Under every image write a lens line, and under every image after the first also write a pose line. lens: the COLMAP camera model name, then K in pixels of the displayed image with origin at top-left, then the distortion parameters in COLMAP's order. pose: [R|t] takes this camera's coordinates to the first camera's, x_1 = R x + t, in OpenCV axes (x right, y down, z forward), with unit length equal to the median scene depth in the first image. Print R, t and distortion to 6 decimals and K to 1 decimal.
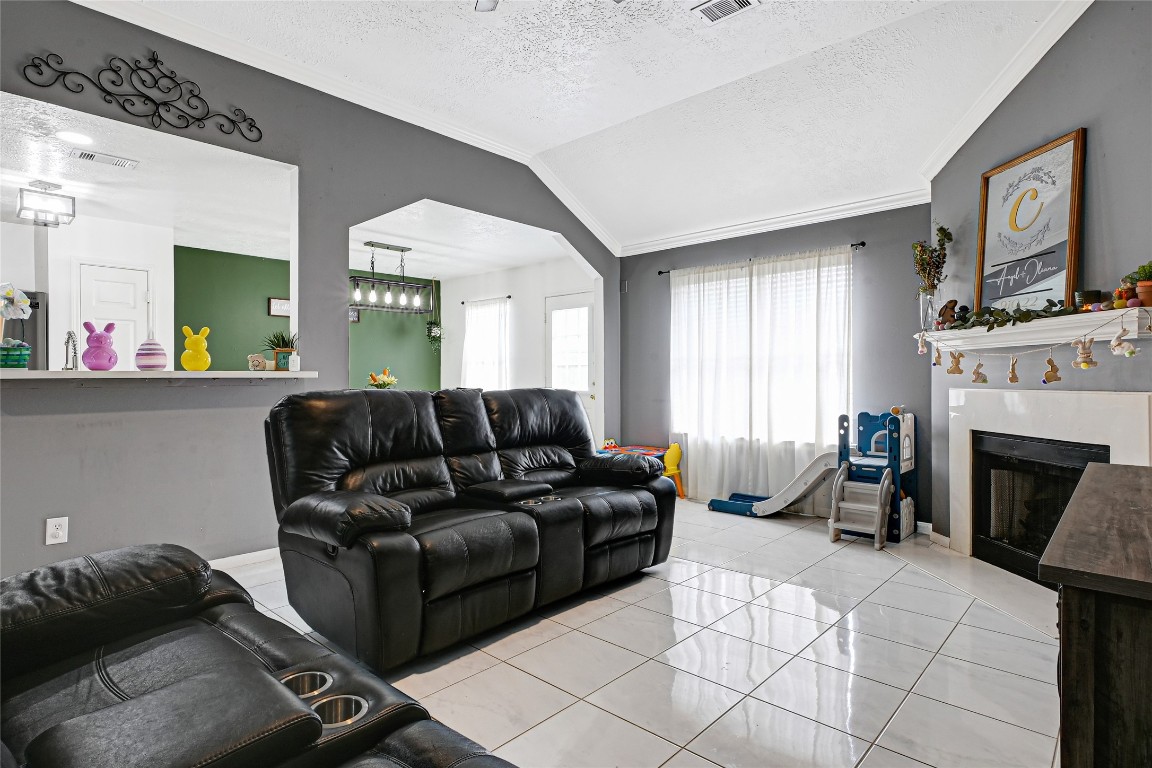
lens RADIAL K [[599.8, 0, 576.0], [0, 599.8, 384.0], [0, 0, 1]] dist [-0.001375, 0.000172]
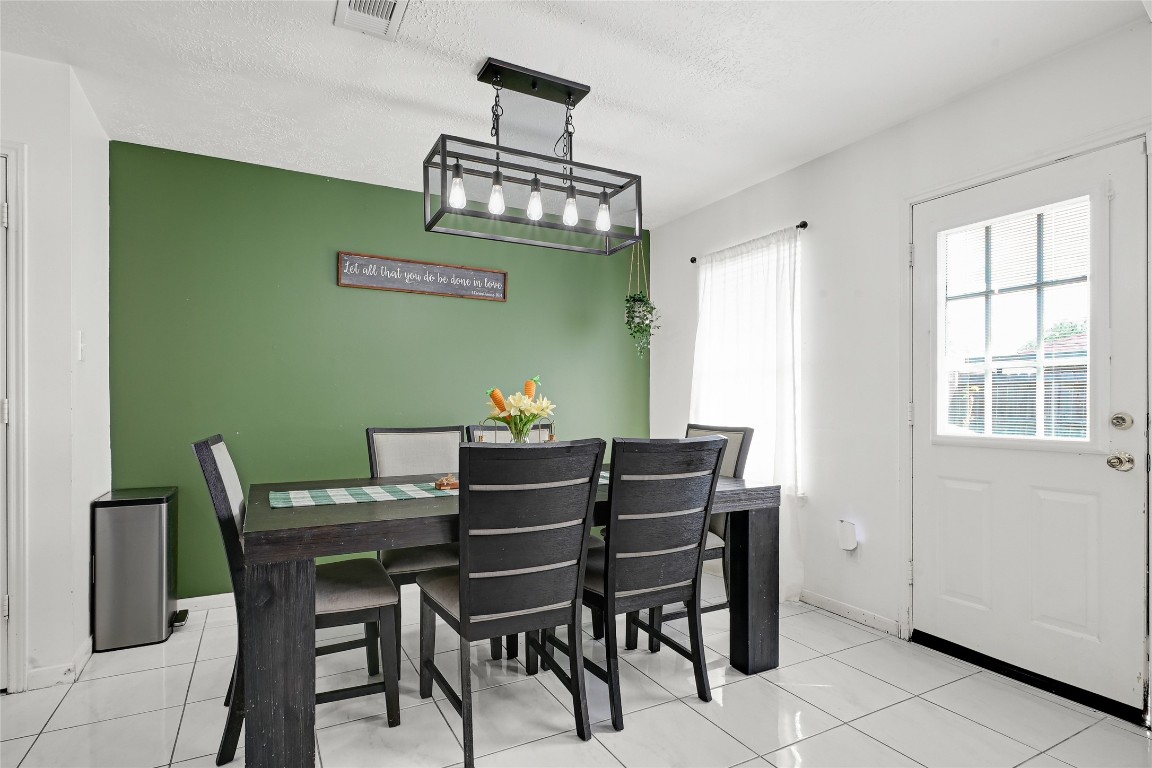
lens RADIAL K [[575.8, 0, 570.5], [0, 575.8, 390.6], [0, 0, 1]] dist [-0.001796, -0.000152]
pose [[0.942697, -0.003102, -0.333637, -0.142157], [-0.008086, 0.999451, -0.032141, -0.004860], [0.333553, 0.032997, 0.942154, 0.577008]]
